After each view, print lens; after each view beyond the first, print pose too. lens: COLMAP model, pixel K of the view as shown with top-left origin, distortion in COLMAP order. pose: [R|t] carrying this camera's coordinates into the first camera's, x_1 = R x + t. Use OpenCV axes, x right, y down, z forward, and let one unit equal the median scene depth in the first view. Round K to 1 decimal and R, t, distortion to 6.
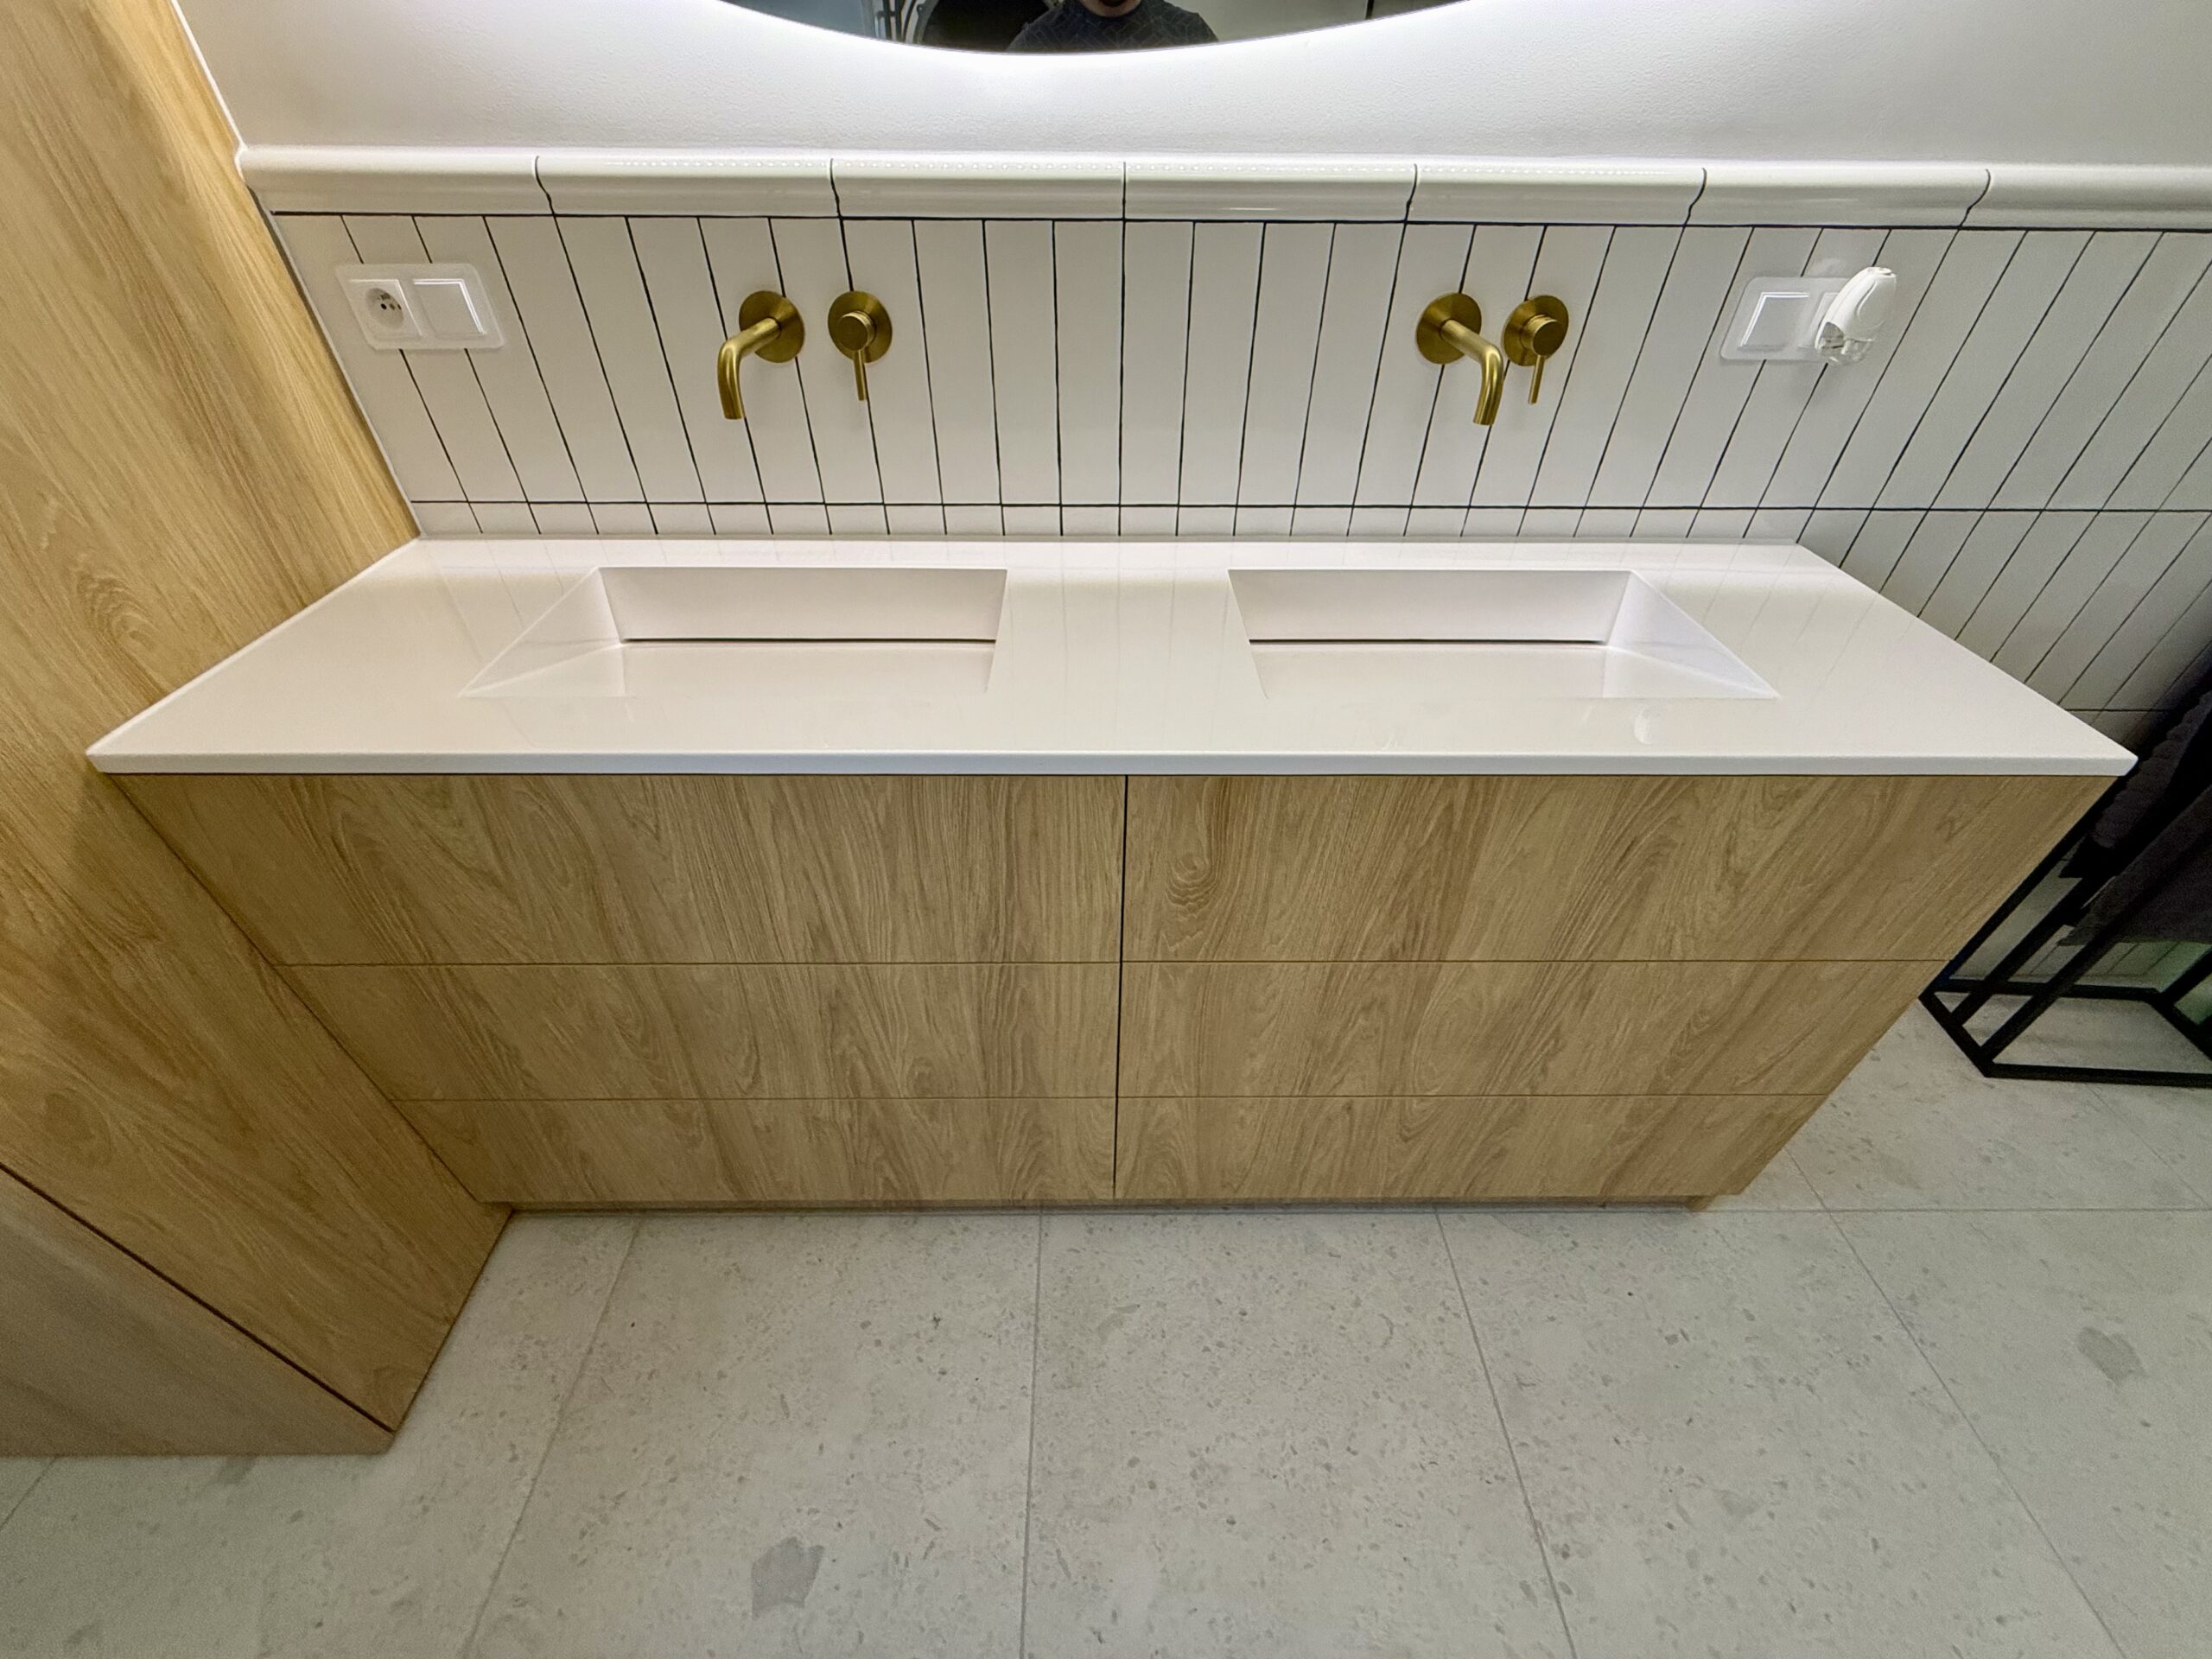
lens RADIAL K [[890.5, 0, 1105.8], [0, 890.5, 840.2], [0, 0, 1]] dist [0.000368, 0.000249]
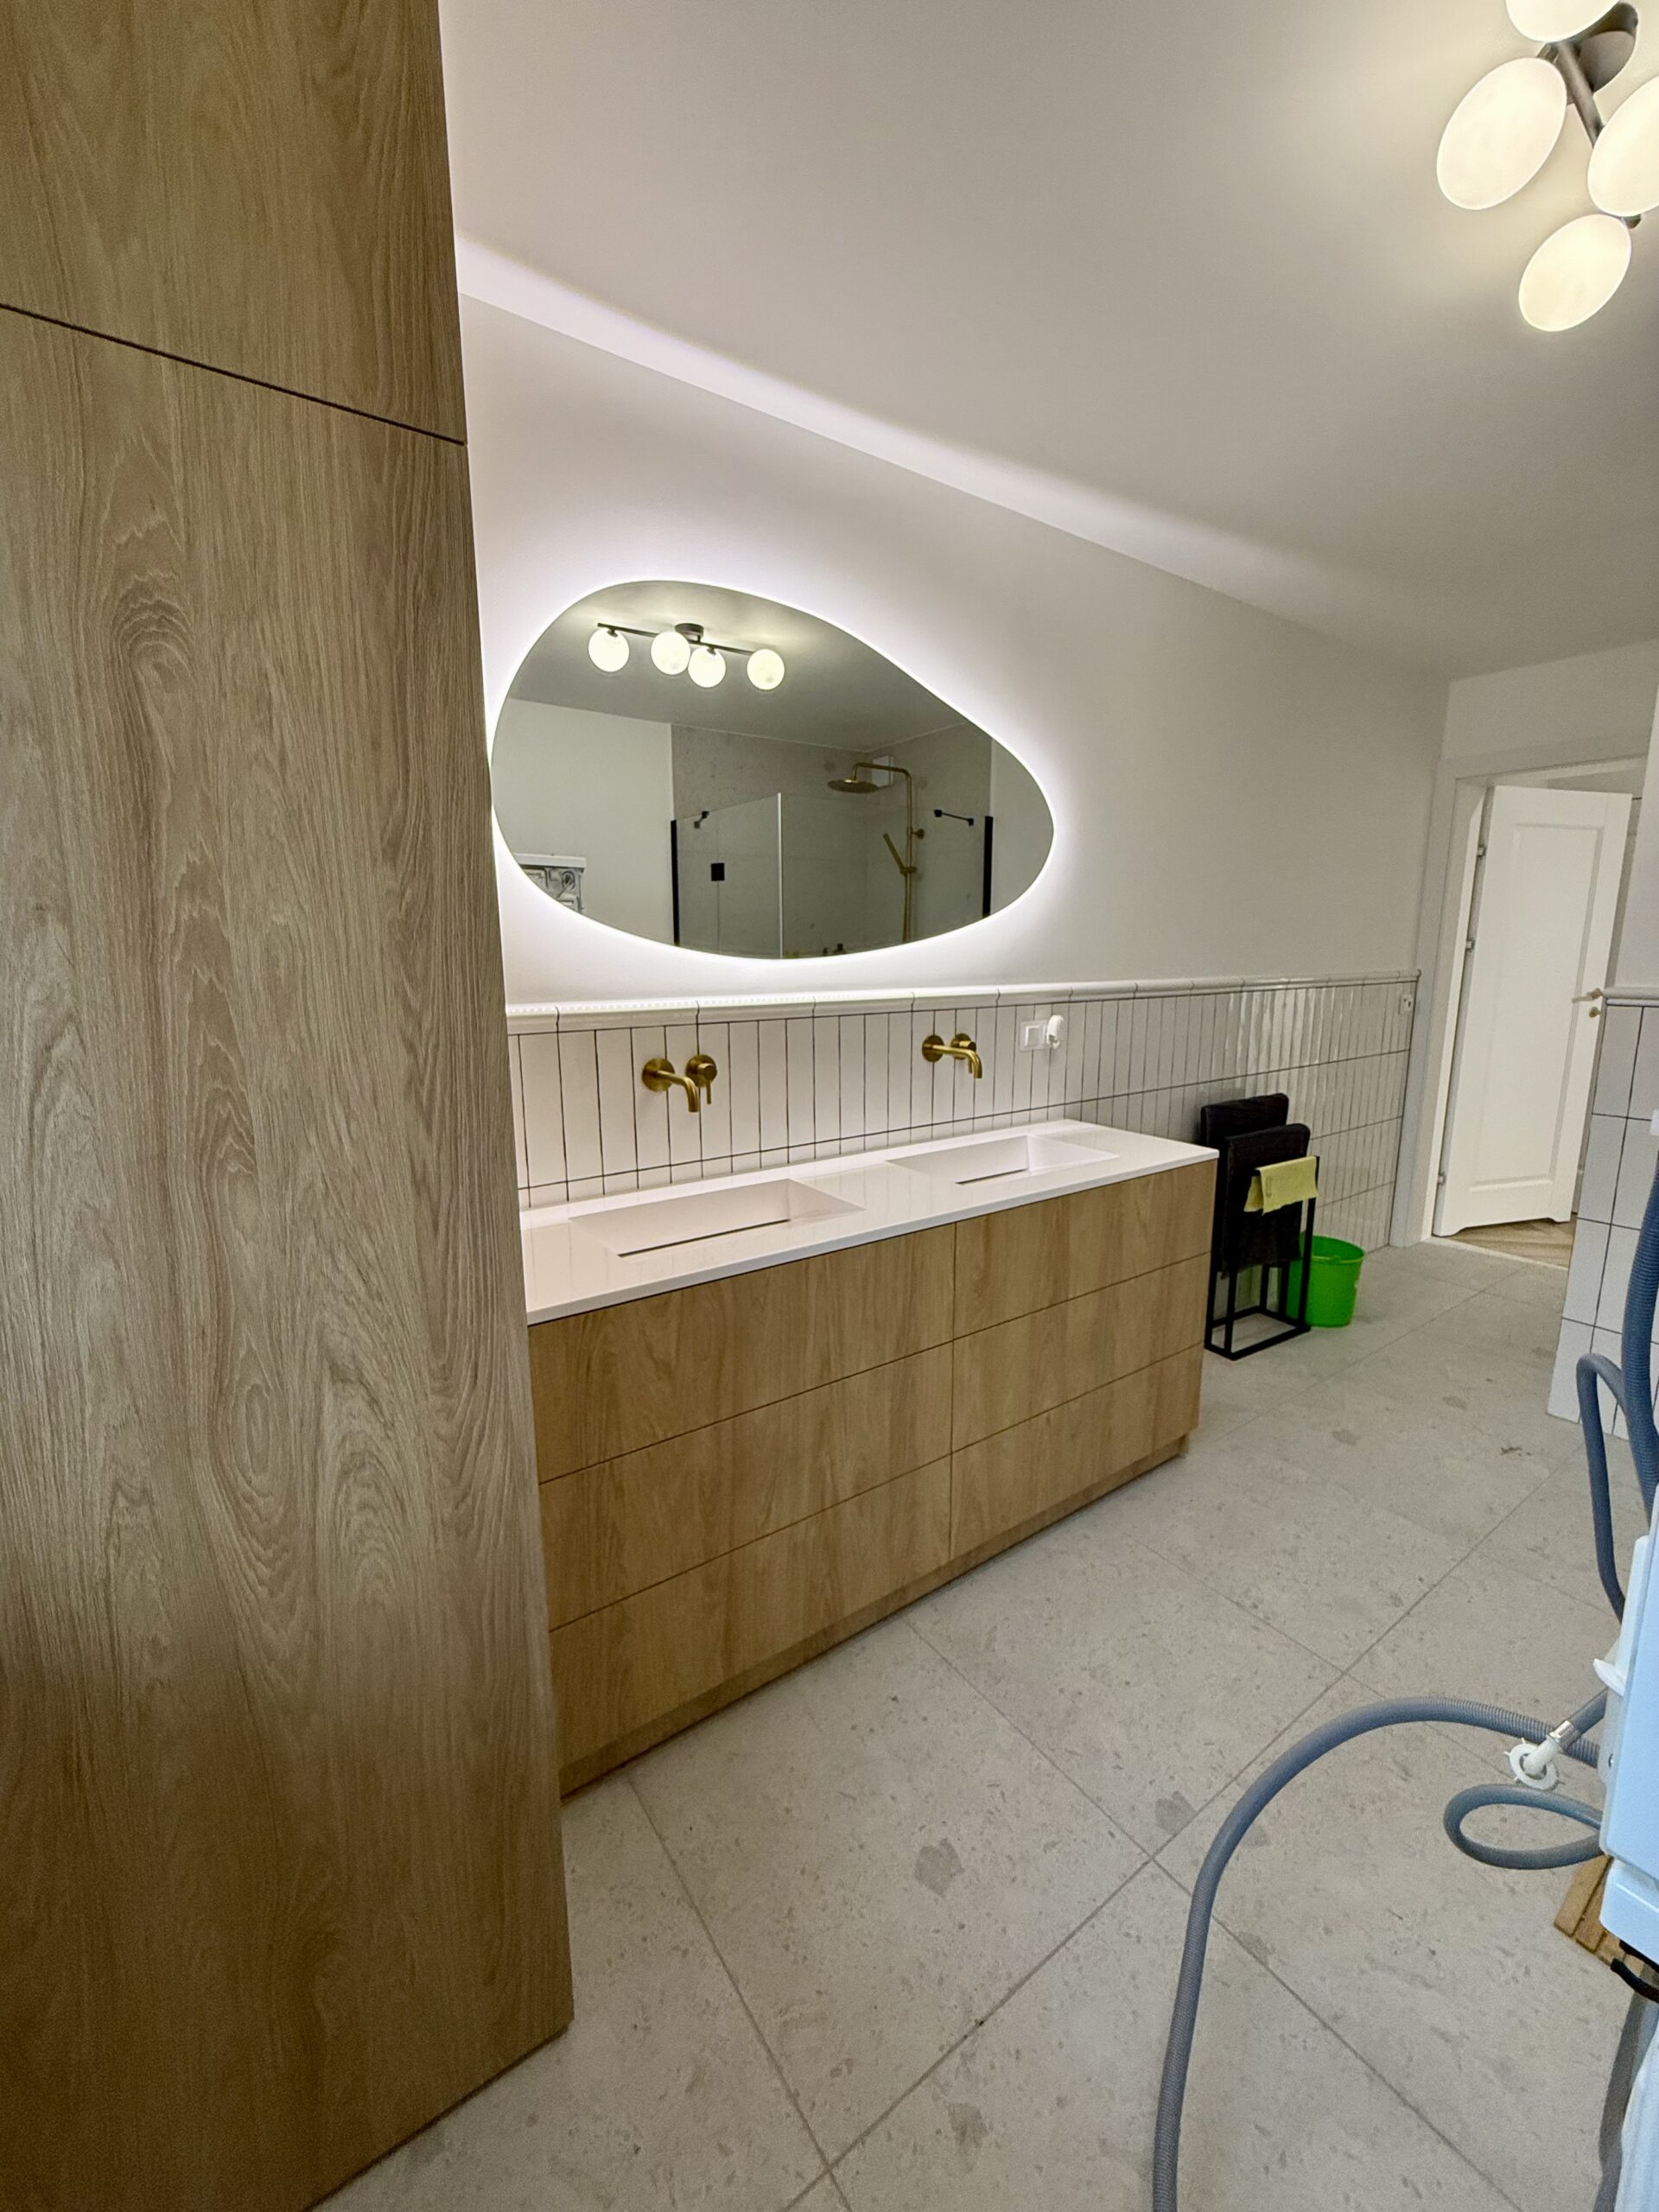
lens RADIAL K [[890.5, 0, 864.1], [0, 890.5, 1107.4], [0, 0, 1]] dist [0.000368, 0.000249]
pose [[0.807329, -0.115886, 0.578611, -1.092321], [0.383749, 0.847980, -0.365605, 0.315089], [-0.448282, 0.517205, 0.729070, -0.499242]]
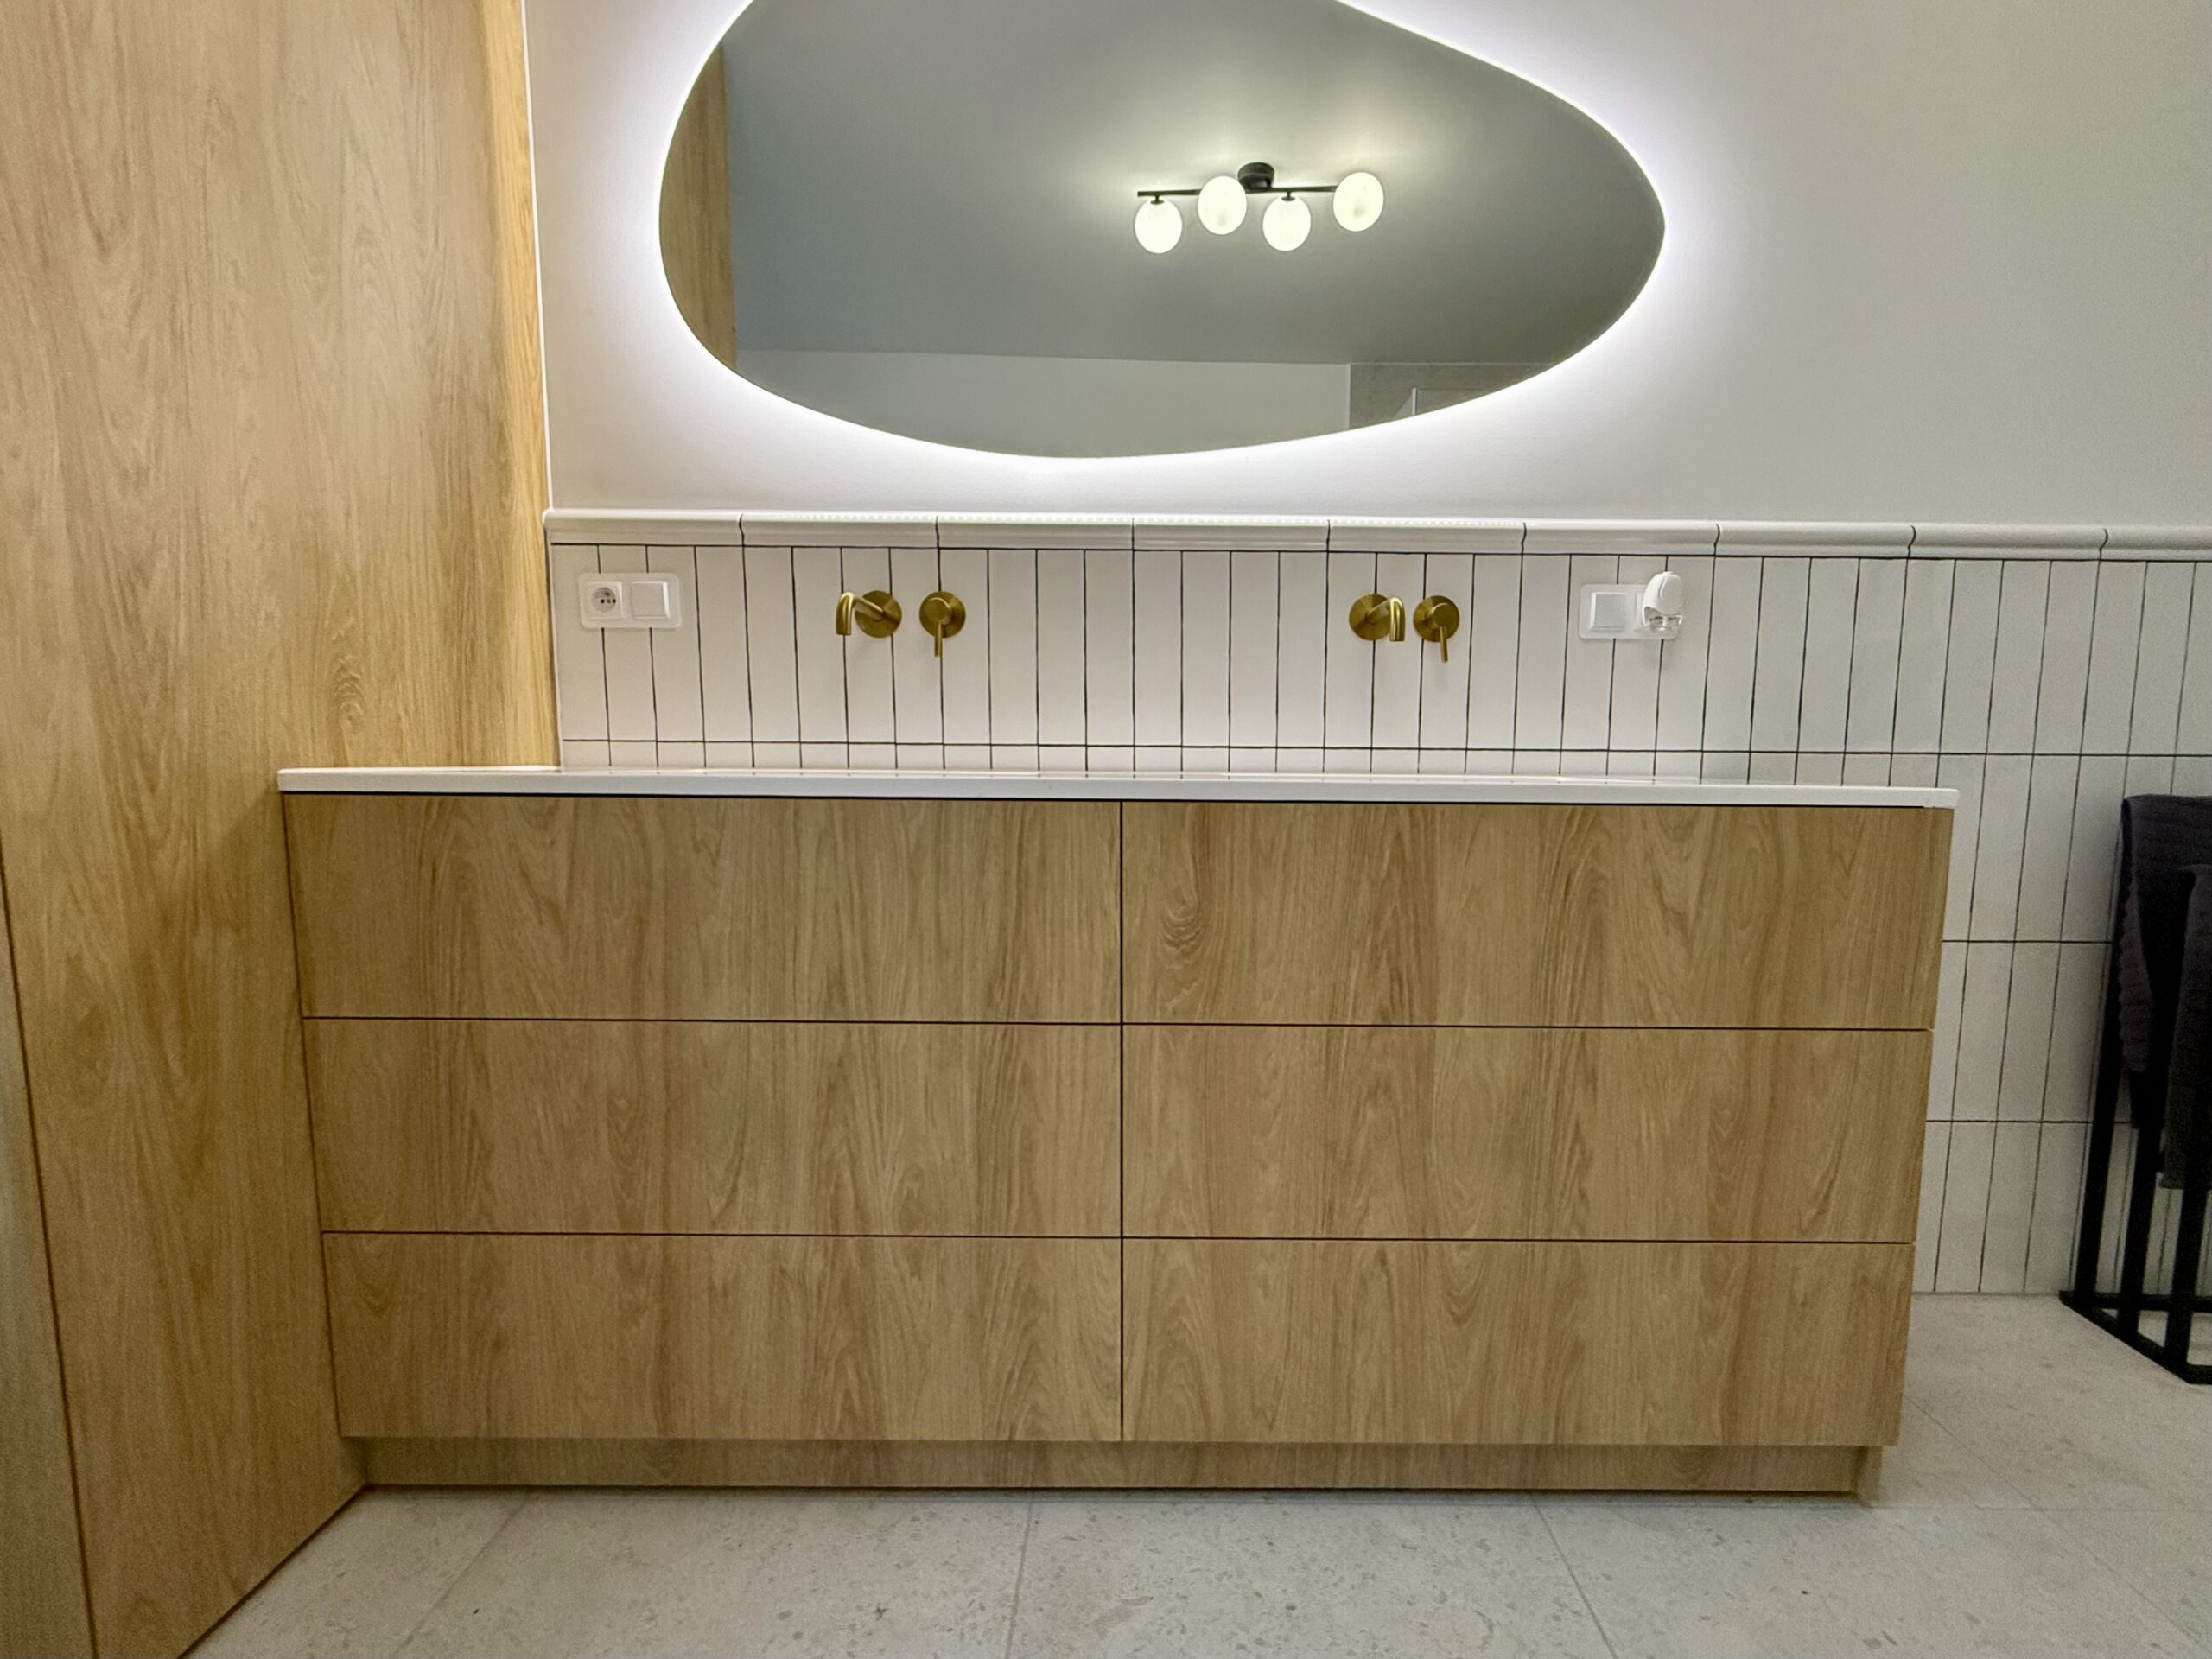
lens RADIAL K [[984.2, 0, 1167.4], [0, 984.2, 866.2], [0, 0, 1]] dist [0.000249, -0.000308]
pose [[0.999980, -0.006327, 0.000692, 0.066909], [0.005645, 0.831483, -0.555522, 0.585069], [0.002939, 0.555515, 0.831501, -0.045431]]
